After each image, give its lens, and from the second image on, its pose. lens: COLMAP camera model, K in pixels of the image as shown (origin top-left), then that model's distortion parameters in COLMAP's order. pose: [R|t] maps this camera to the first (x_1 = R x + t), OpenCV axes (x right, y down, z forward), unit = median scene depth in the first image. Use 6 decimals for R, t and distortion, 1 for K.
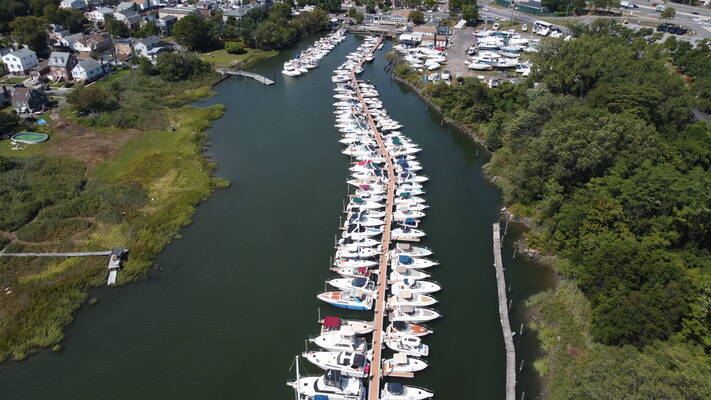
lens RADIAL K [[537.7, 0, 355.5], [0, 537.7, 200.0], [0, 0, 1]] dist [-0.003183, 0.000832]
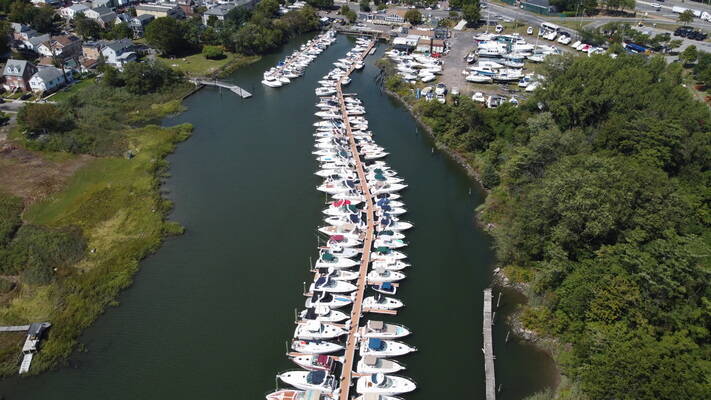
lens RADIAL K [[537.7, 0, 355.5], [0, 537.7, 200.0], [0, 0, 1]] dist [-0.003183, 0.000832]
pose [[0.999917, 0.010359, -0.007663, 0.039448], [-0.010121, 0.999486, 0.030421, -0.084732], [0.007974, -0.030341, 0.999508, 0.104299]]
